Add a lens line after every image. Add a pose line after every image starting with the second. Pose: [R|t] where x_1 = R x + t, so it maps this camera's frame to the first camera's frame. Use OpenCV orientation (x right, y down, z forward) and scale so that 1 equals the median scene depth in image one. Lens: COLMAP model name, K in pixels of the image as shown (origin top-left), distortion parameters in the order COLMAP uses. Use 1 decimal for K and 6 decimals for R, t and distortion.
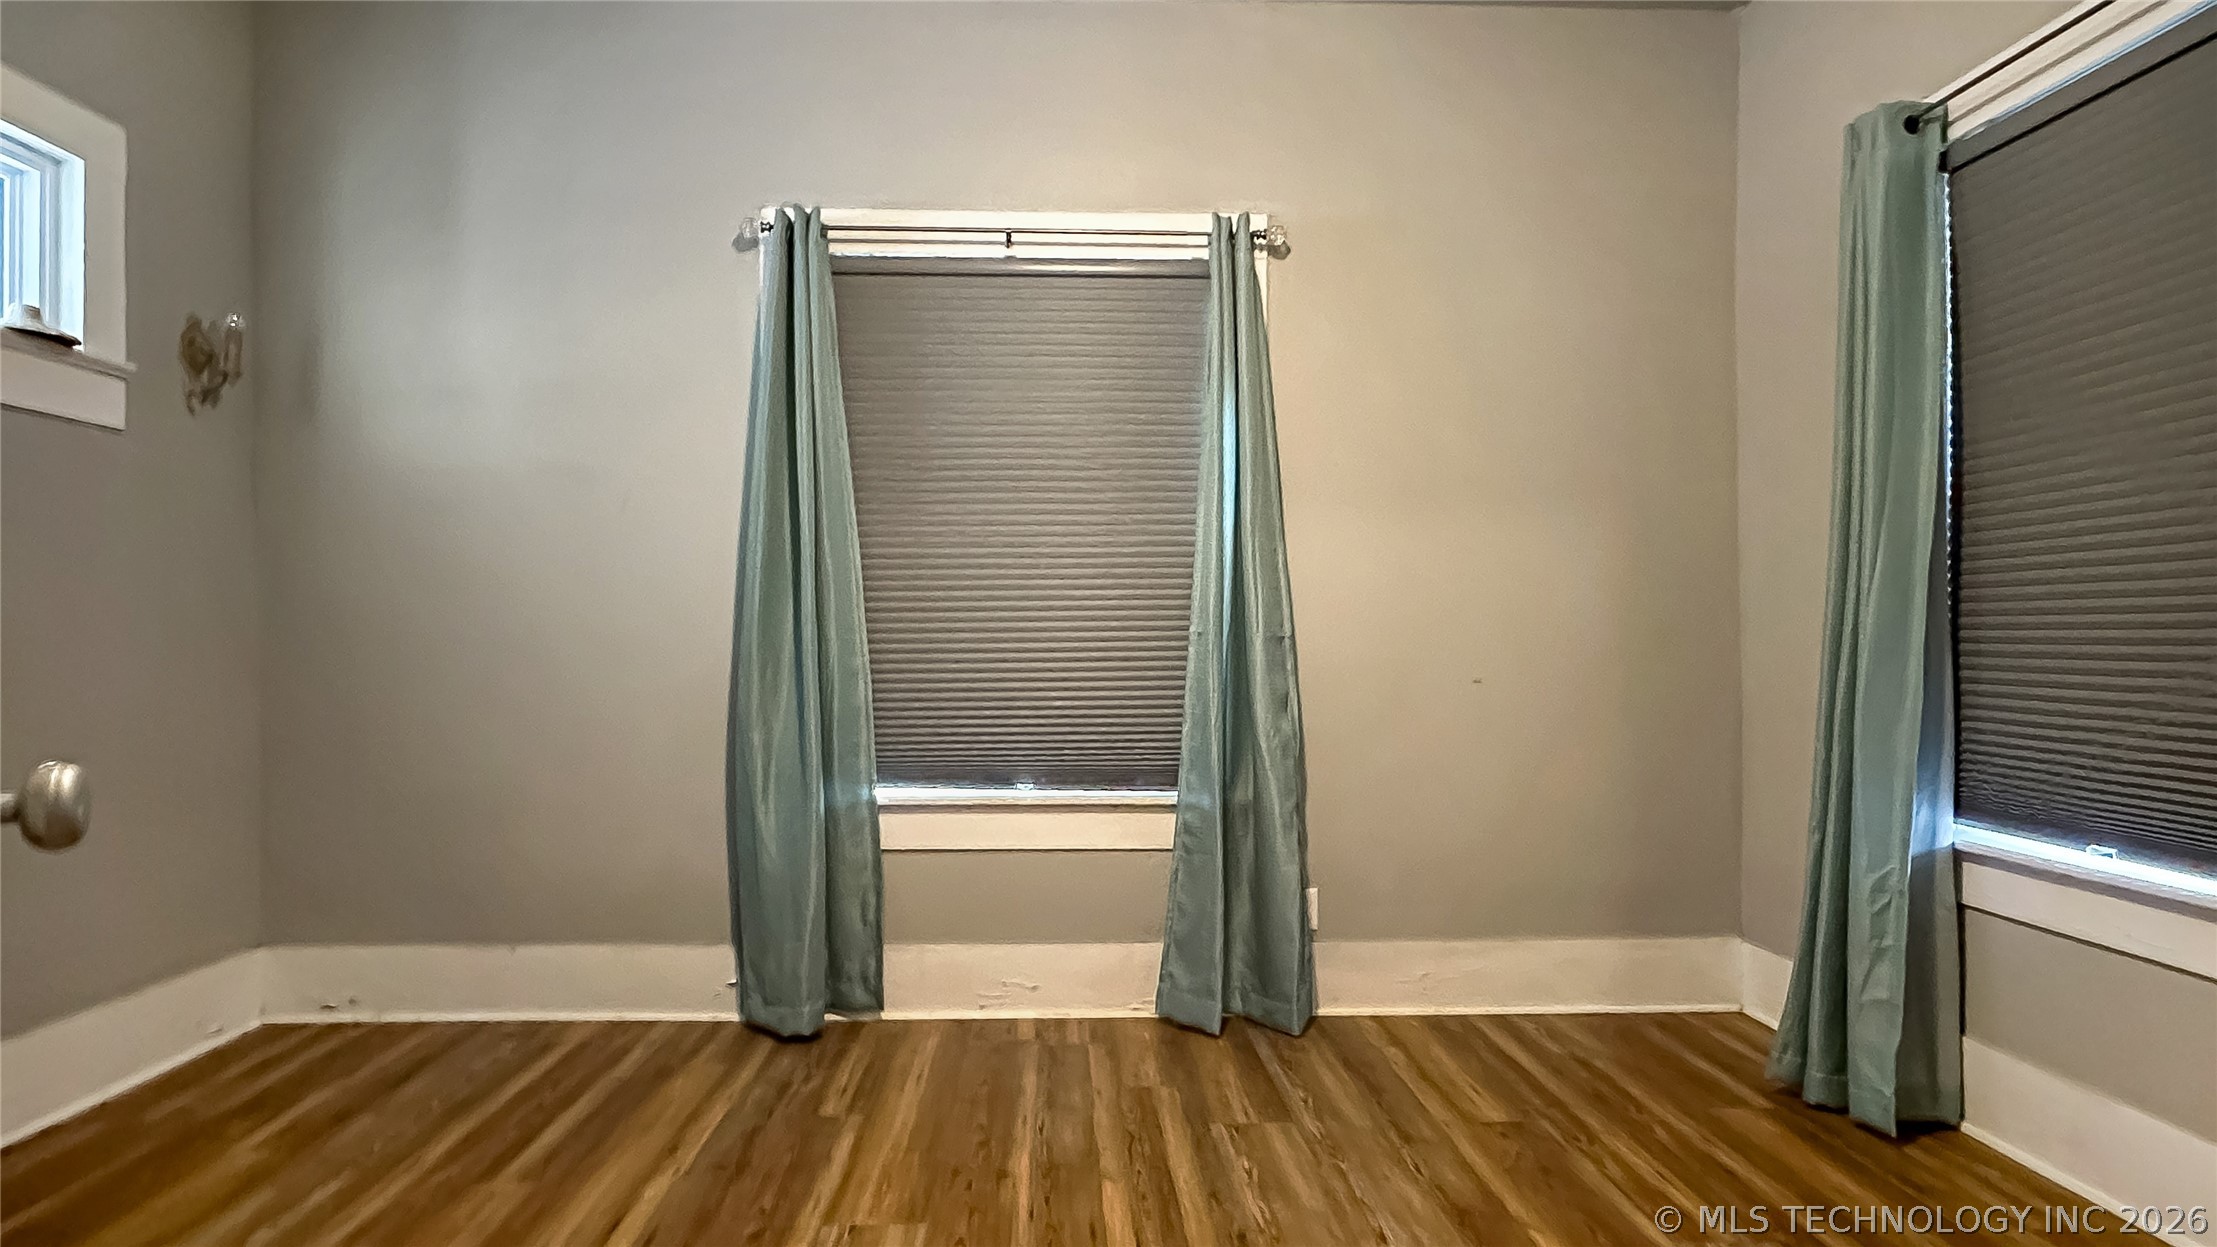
lens RADIAL K [[1151.1, 0, 1108.5], [0, 1151.1, 623.5], [0, 0, 1]] dist [-0.000174, 0.000030]
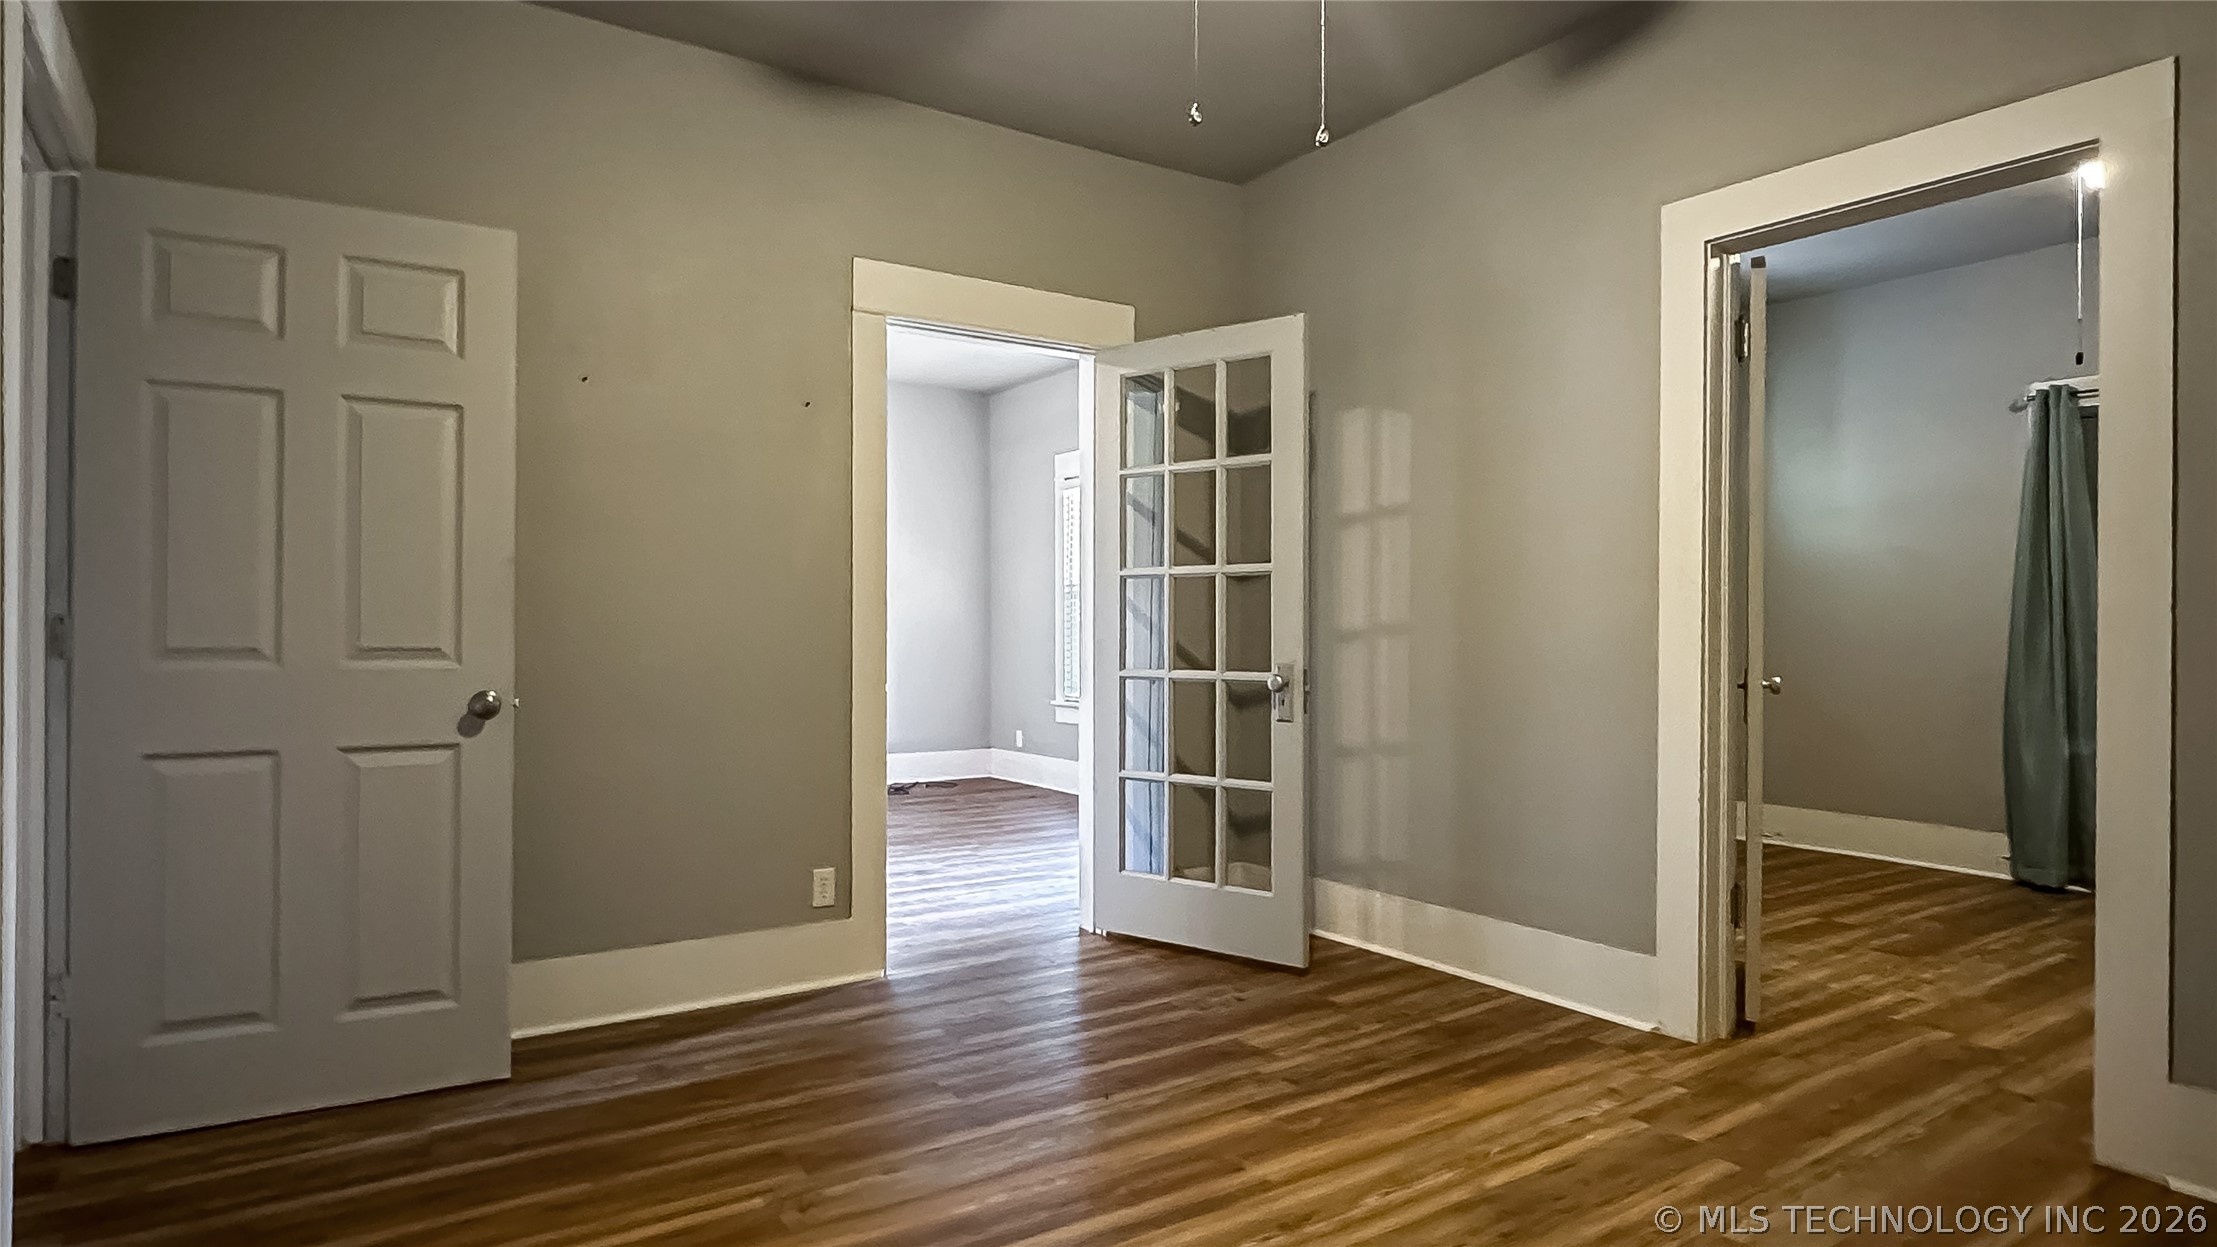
lens RADIAL K [[1260.6, 0, 1108.5], [0, 1260.6, 623.5], [0, 0, 1]] dist [0.006100, 0.001300]
pose [[0.535450, 0.002898, -0.844562, 0.519390], [-0.000244, 0.999995, 0.003277, -0.028928], [0.844567, -0.001548, 0.535448, -1.069140]]
